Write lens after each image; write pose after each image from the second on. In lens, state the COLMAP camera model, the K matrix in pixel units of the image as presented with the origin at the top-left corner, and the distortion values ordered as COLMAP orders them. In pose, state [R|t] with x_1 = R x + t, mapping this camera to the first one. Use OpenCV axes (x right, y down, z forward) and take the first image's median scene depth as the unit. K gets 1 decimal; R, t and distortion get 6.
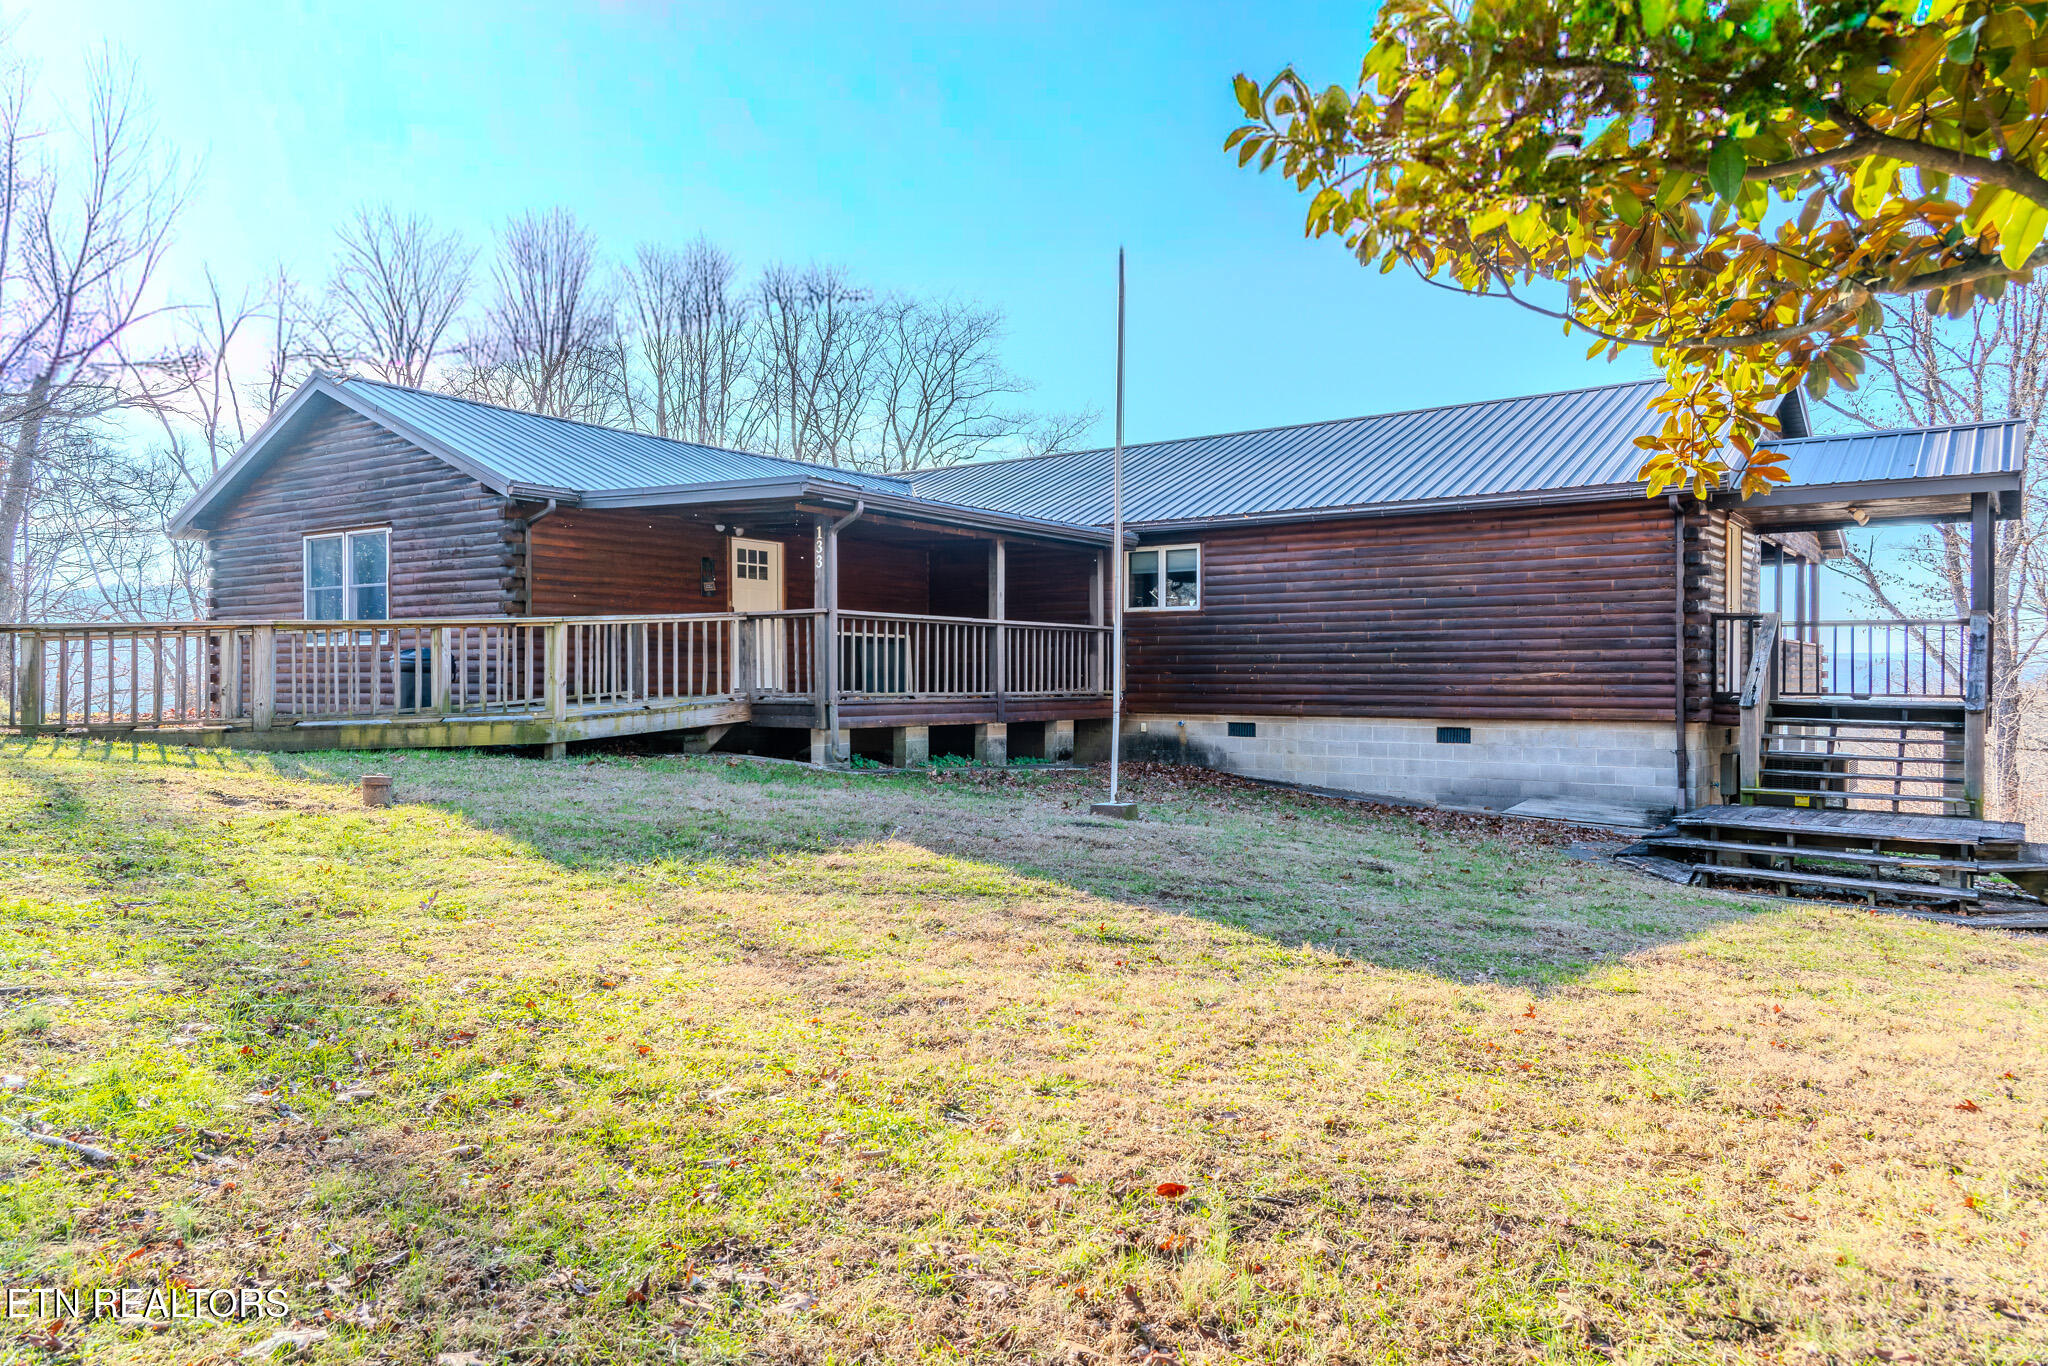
lens RADIAL K [[1287.0, 0, 1024.0], [0, 1287.0, 683.0], [0, 0, 1]] dist [0.070915, -0.000830]
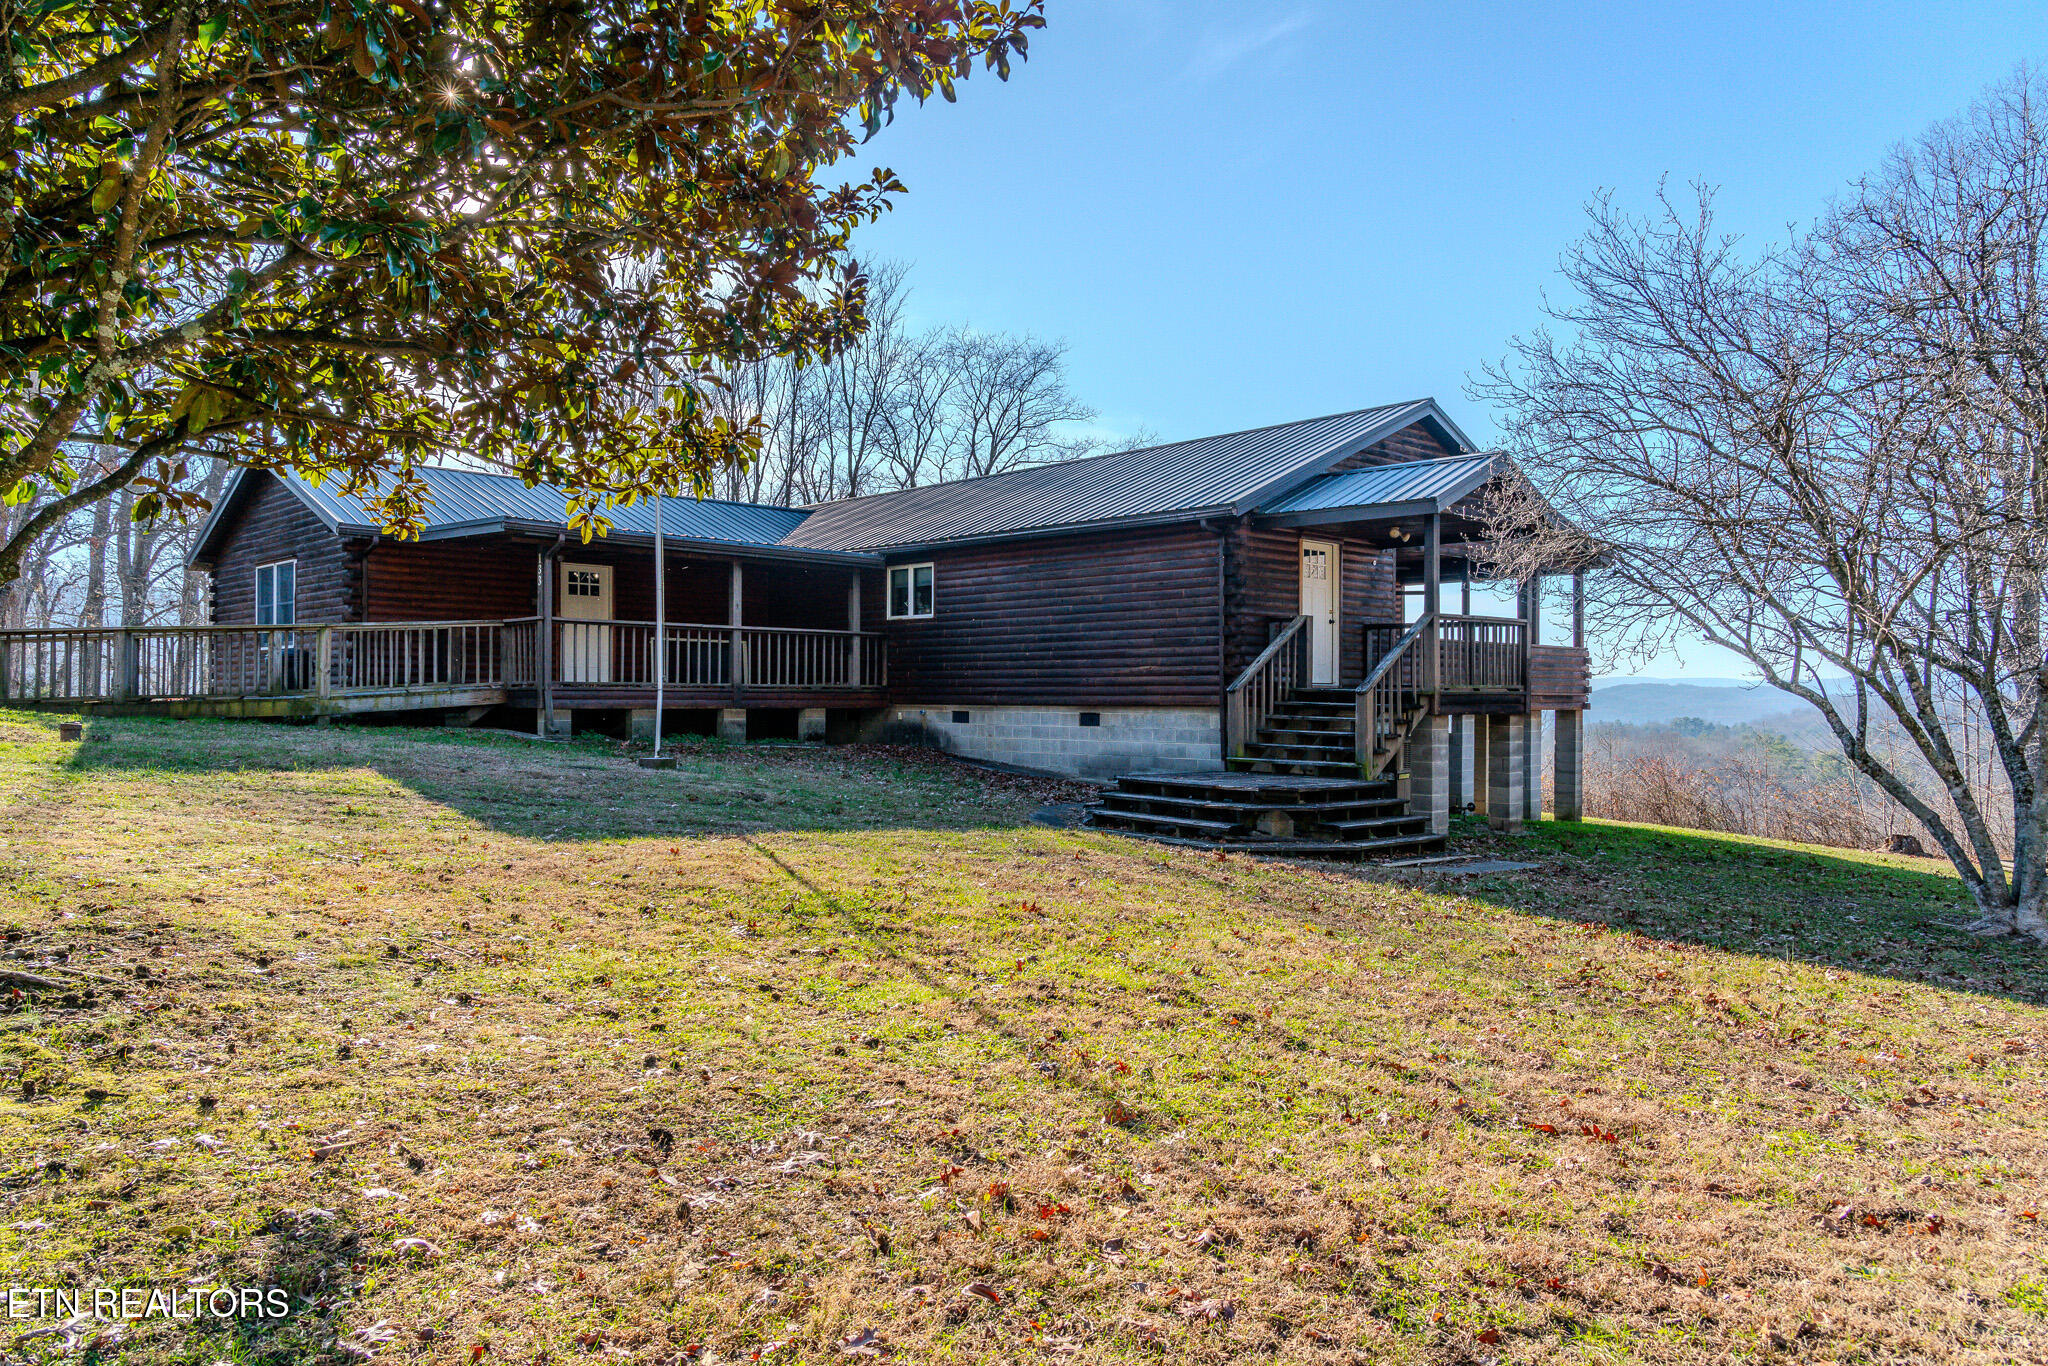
lens RADIAL K [[1287.0, 0, 1024.0], [0, 1287.0, 683.0], [0, 0, 1]] dist [0.070915, -0.000830]
pose [[0.985354, 0.000073, -0.170518, 0.461067], [-0.002655, 0.999885, -0.014917, 0.023670], [0.170498, 0.015151, 0.985242, -0.178624]]
